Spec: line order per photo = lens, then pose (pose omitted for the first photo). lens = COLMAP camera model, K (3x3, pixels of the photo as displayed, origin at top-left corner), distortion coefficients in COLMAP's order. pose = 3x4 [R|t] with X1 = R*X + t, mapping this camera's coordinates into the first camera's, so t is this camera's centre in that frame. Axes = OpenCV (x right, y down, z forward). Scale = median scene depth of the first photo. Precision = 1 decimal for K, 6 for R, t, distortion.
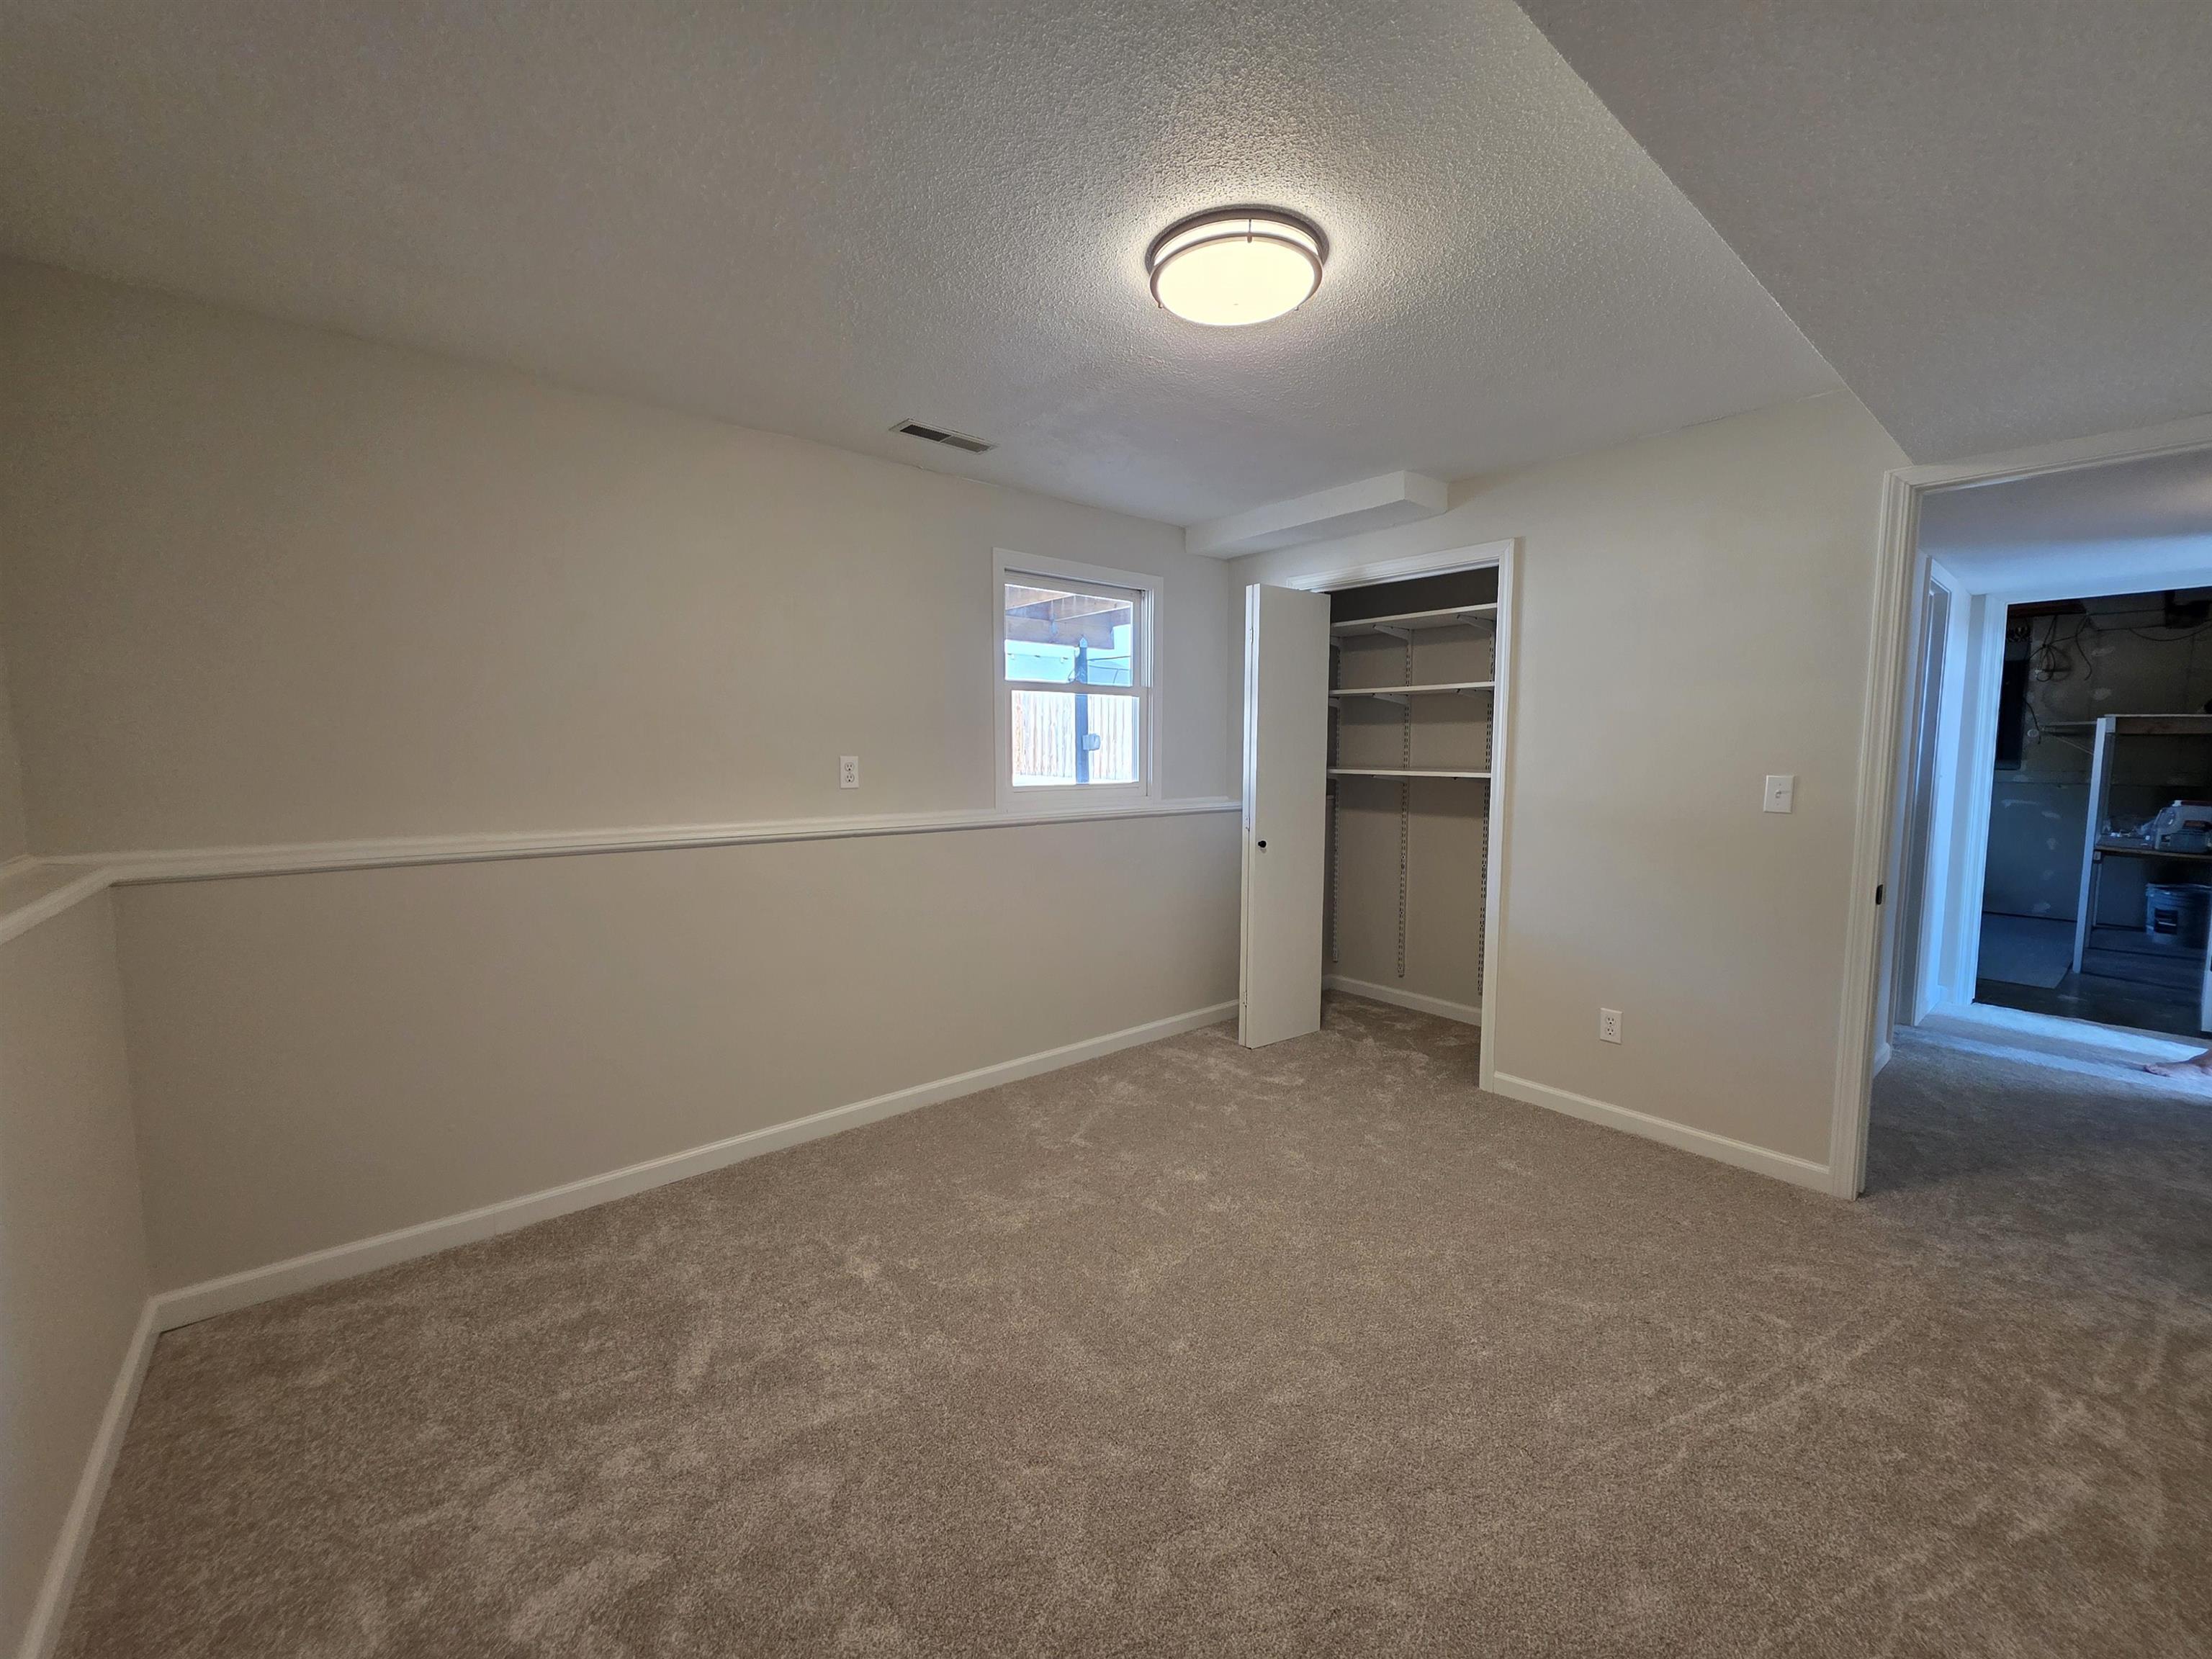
lens RADIAL K [[910.9, 0, 1105.4], [0, 910.9, 823.2], [0, 0, 1]] dist [0.014404, -0.000033]
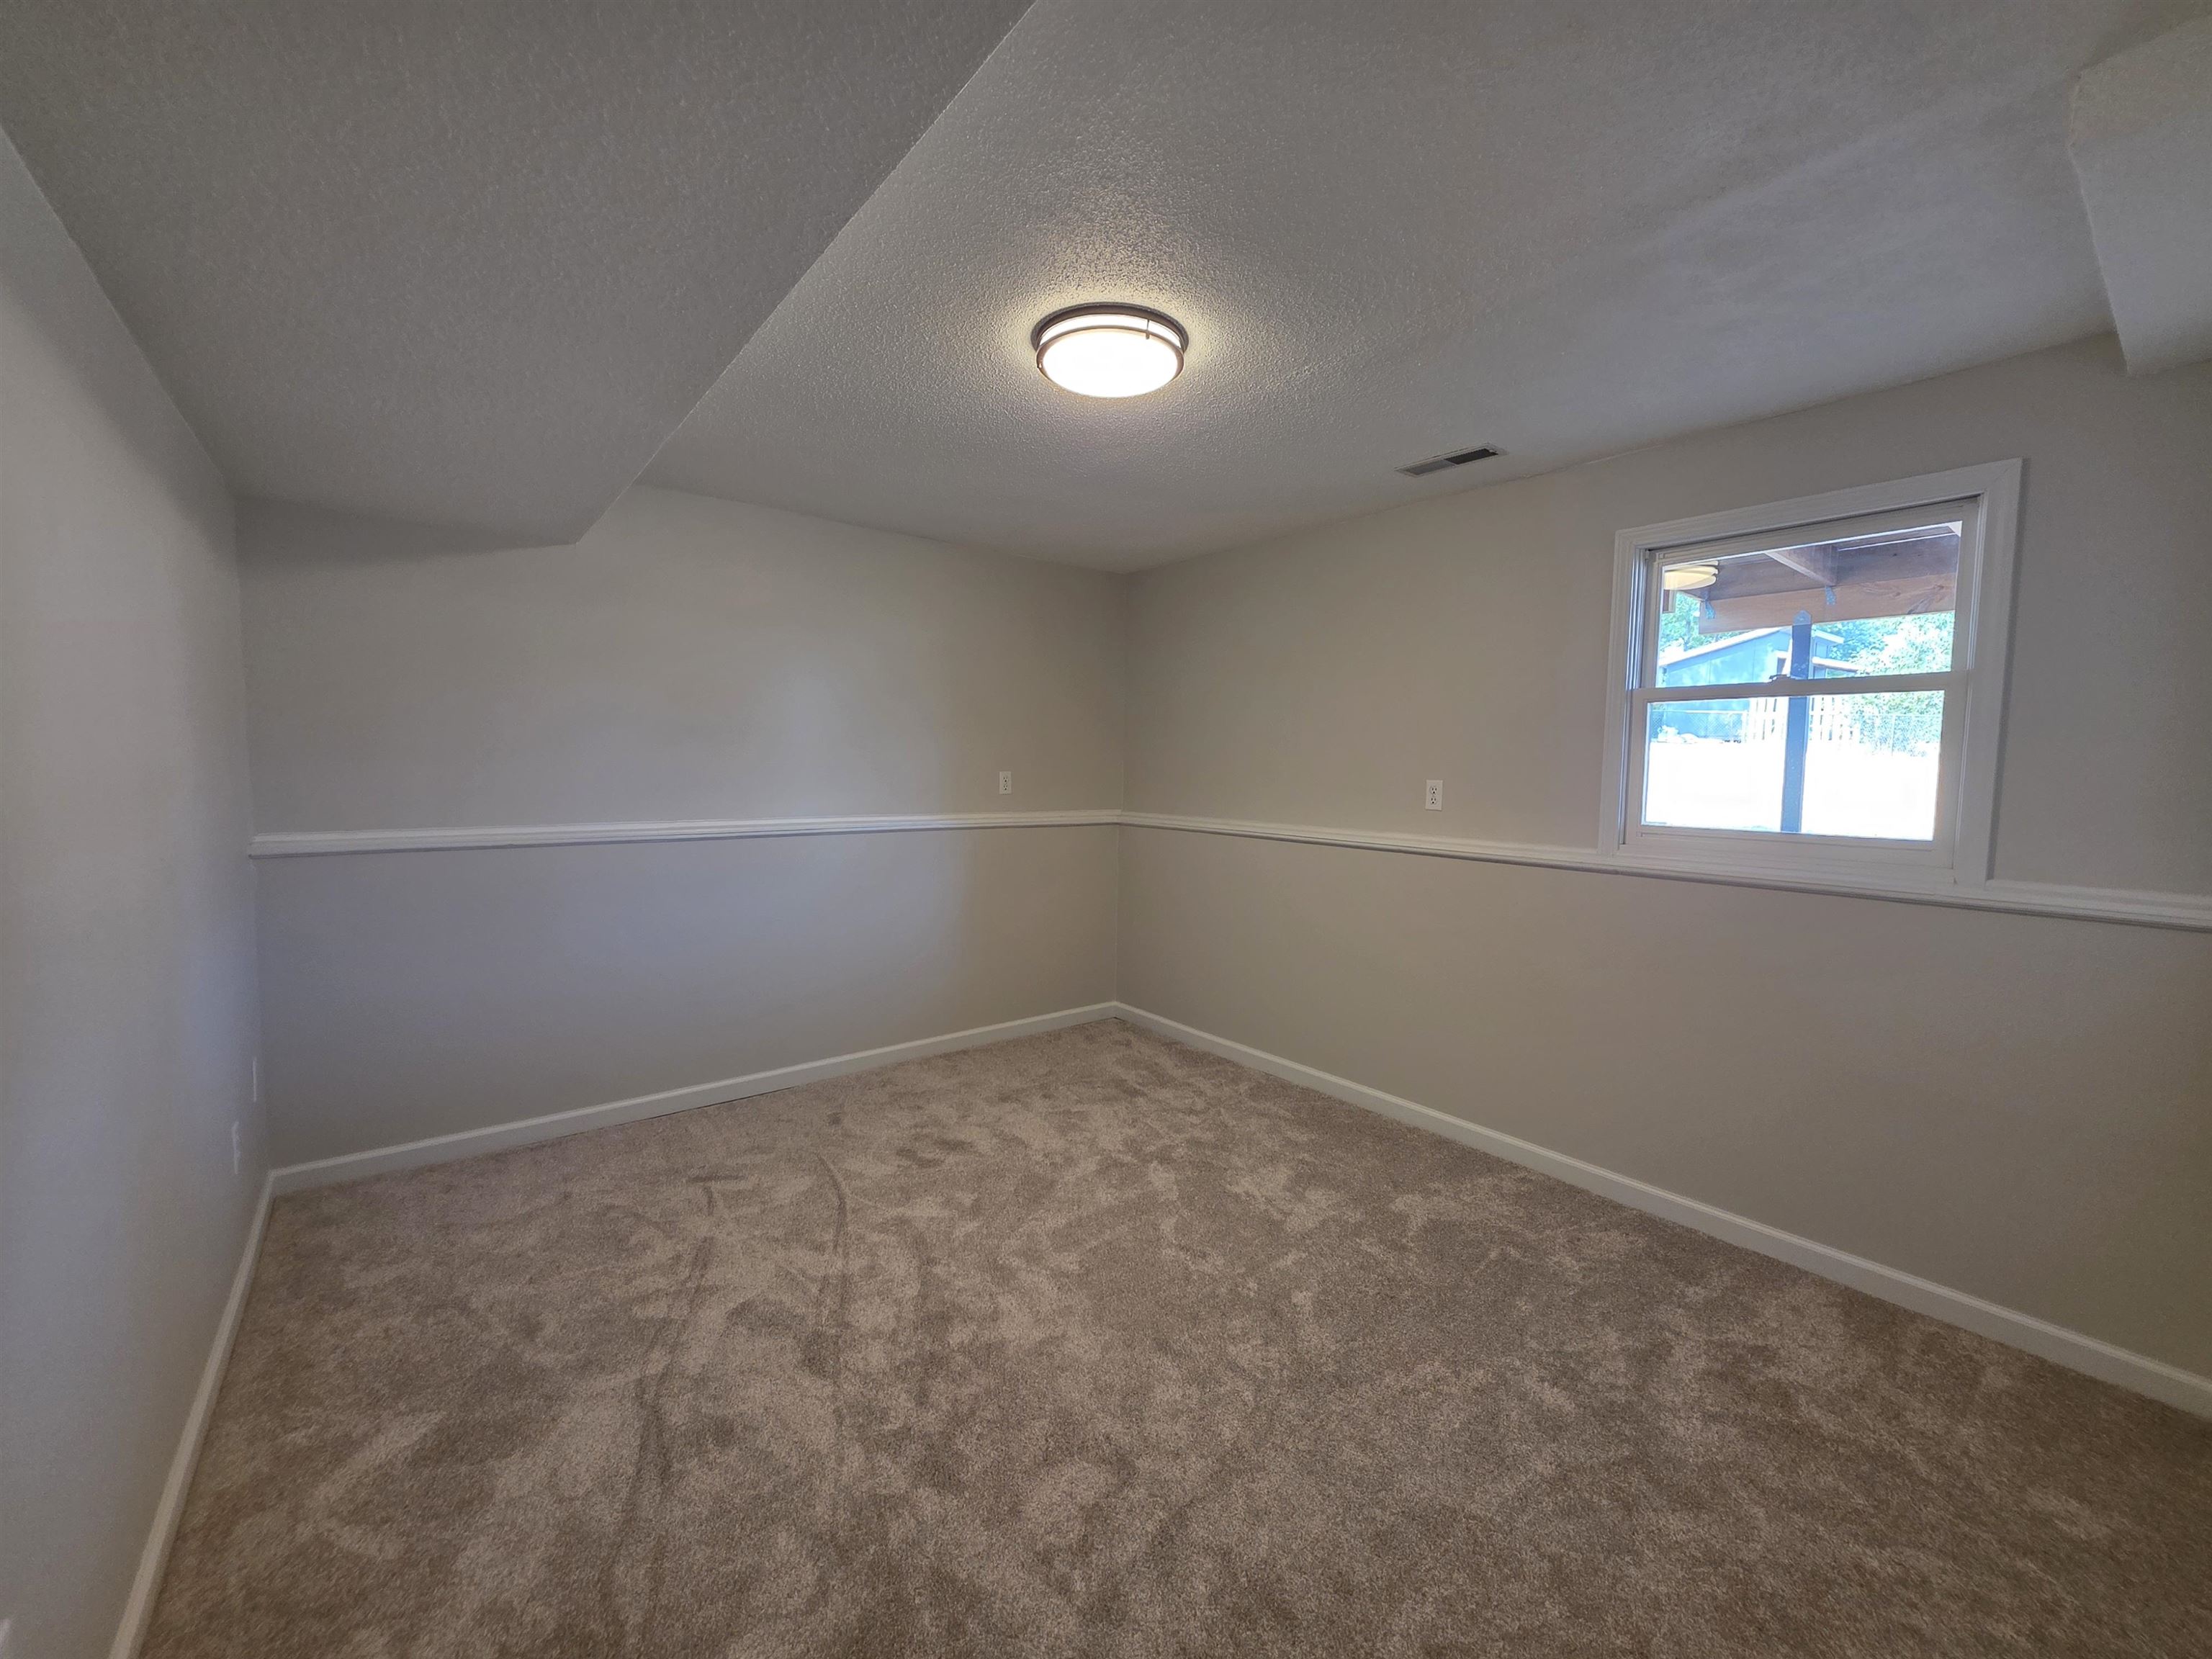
lens RADIAL K [[910.9, 0, 1105.4], [0, 910.9, 823.2], [0, 0, 1]] dist [0.014404, -0.000033]
pose [[-0.049125, 0.061034, -0.996926, 0.804060], [-0.100080, 0.992807, 0.065713, -0.054552], [0.993766, 0.103000, -0.042664, 0.662825]]
